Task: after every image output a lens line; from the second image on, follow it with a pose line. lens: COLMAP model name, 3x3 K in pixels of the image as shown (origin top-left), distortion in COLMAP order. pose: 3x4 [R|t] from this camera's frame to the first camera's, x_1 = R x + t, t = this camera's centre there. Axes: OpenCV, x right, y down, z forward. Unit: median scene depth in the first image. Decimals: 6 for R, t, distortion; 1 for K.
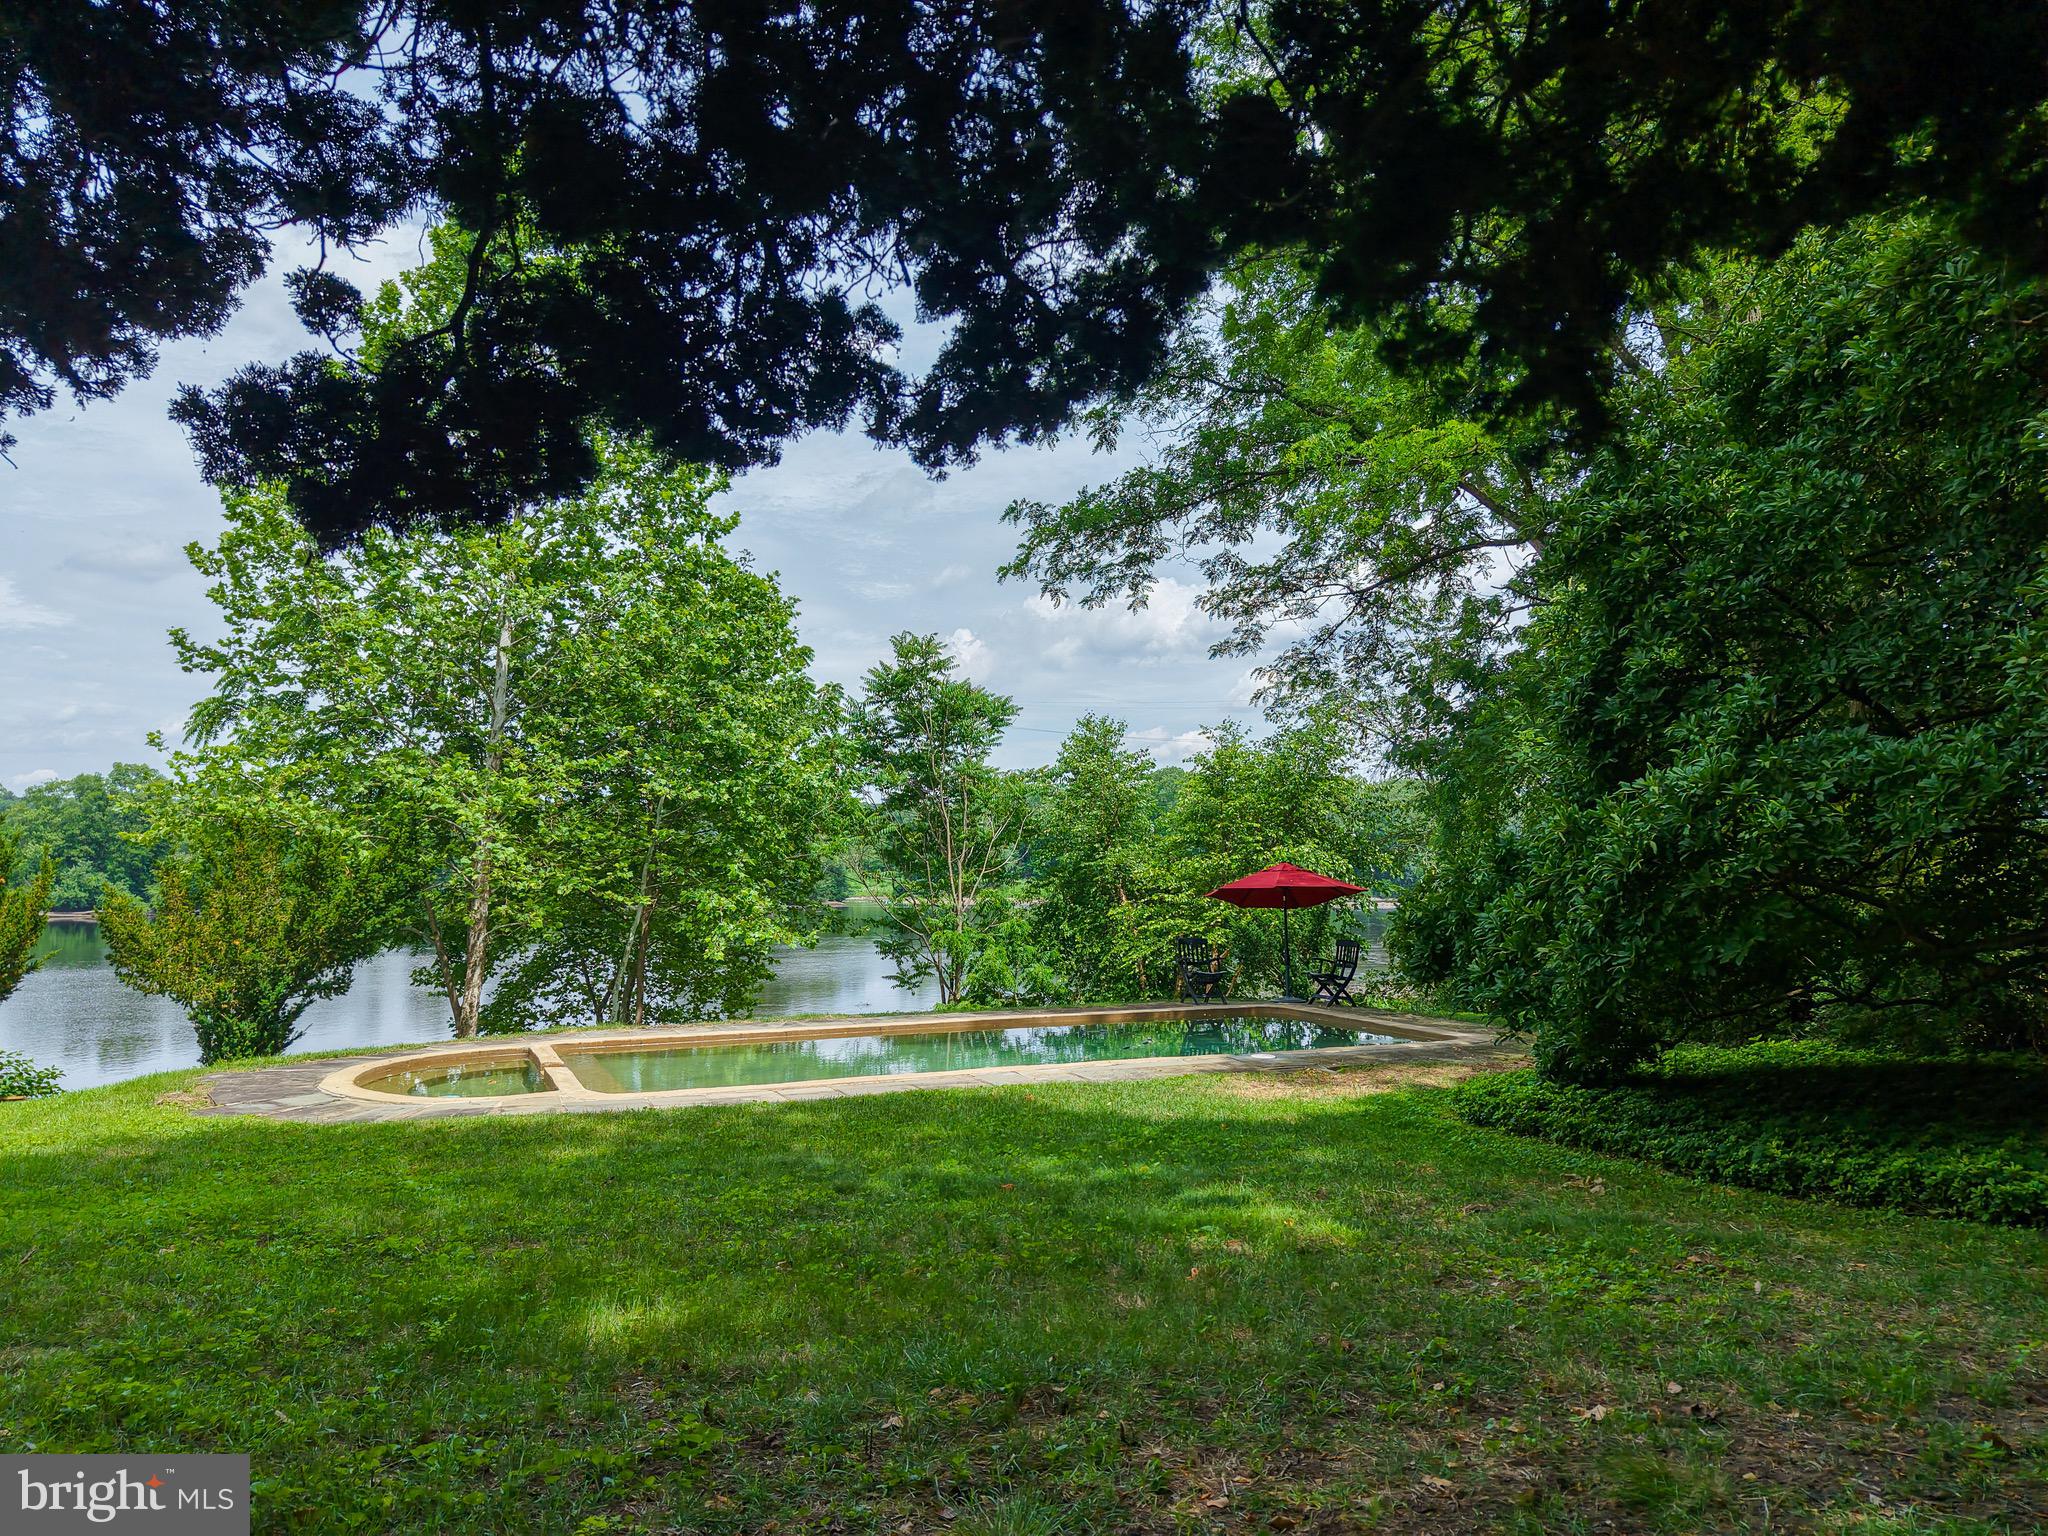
lens RADIAL K [[1342.9, 0, 1026.5], [0, 1342.9, 781.9], [0, 0, 1]] dist [0.050835, -0.041809]
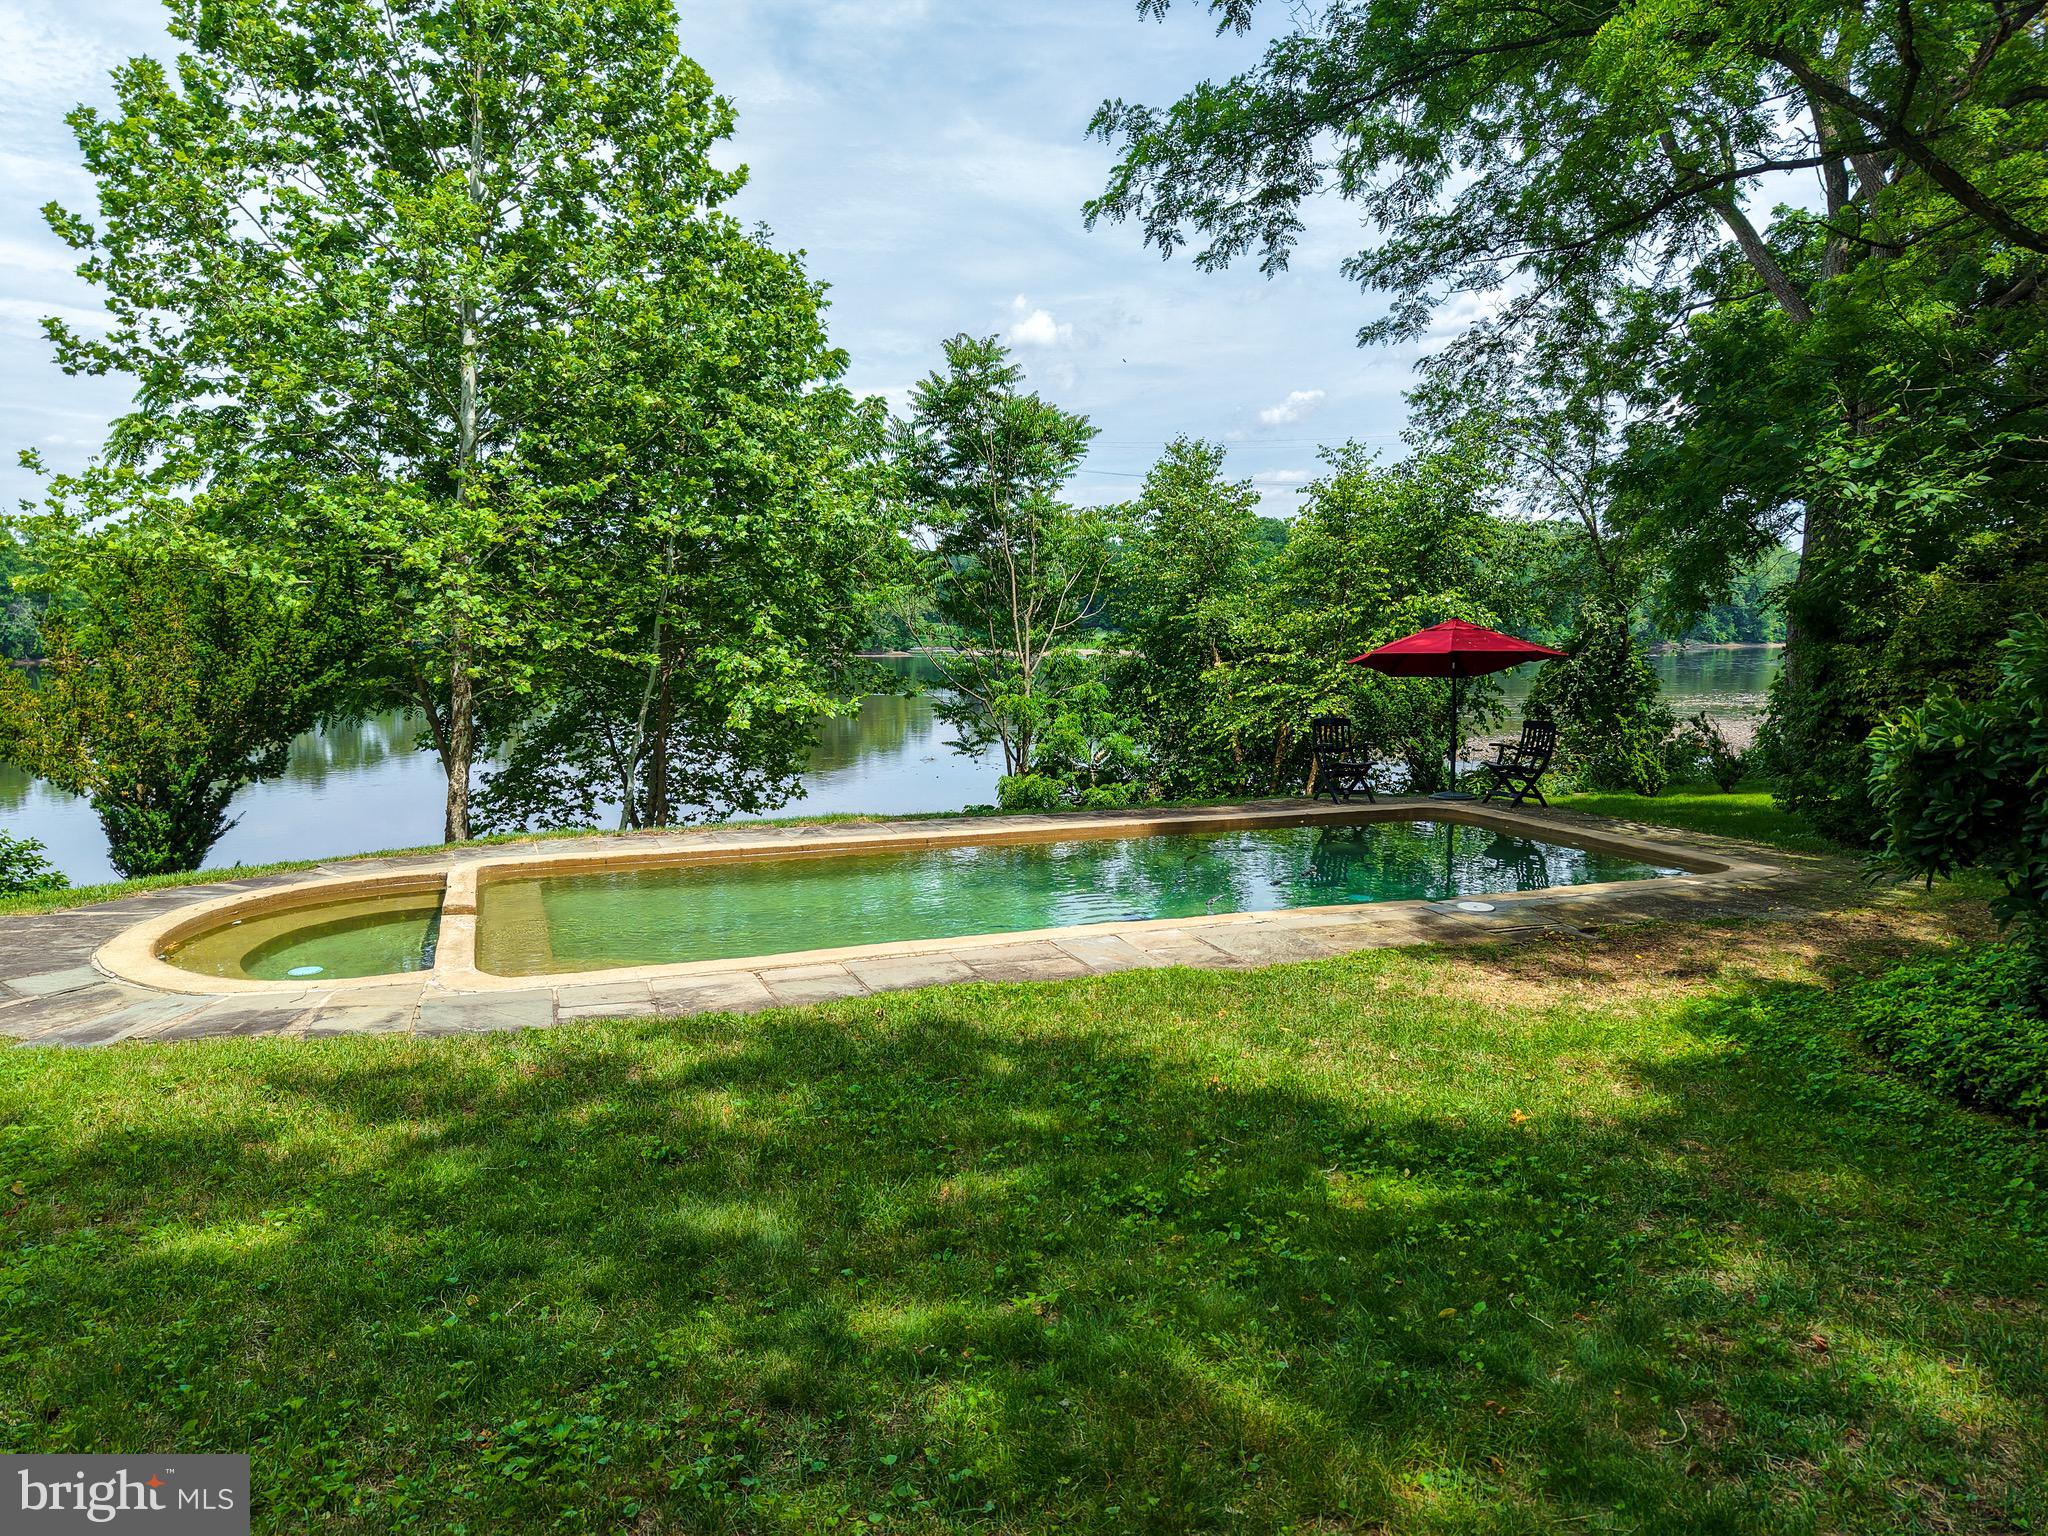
lens RADIAL K [[1342.9, 0, 1026.5], [0, 1342.9, 781.9], [0, 0, 1]] dist [0.050835, -0.041809]
pose [[0.998924, 0.006764, -0.045880, -0.010303], [0.001802, 0.982897, 0.184146, 0.006359], [0.046341, -0.184030, 0.981828, 0.145202]]
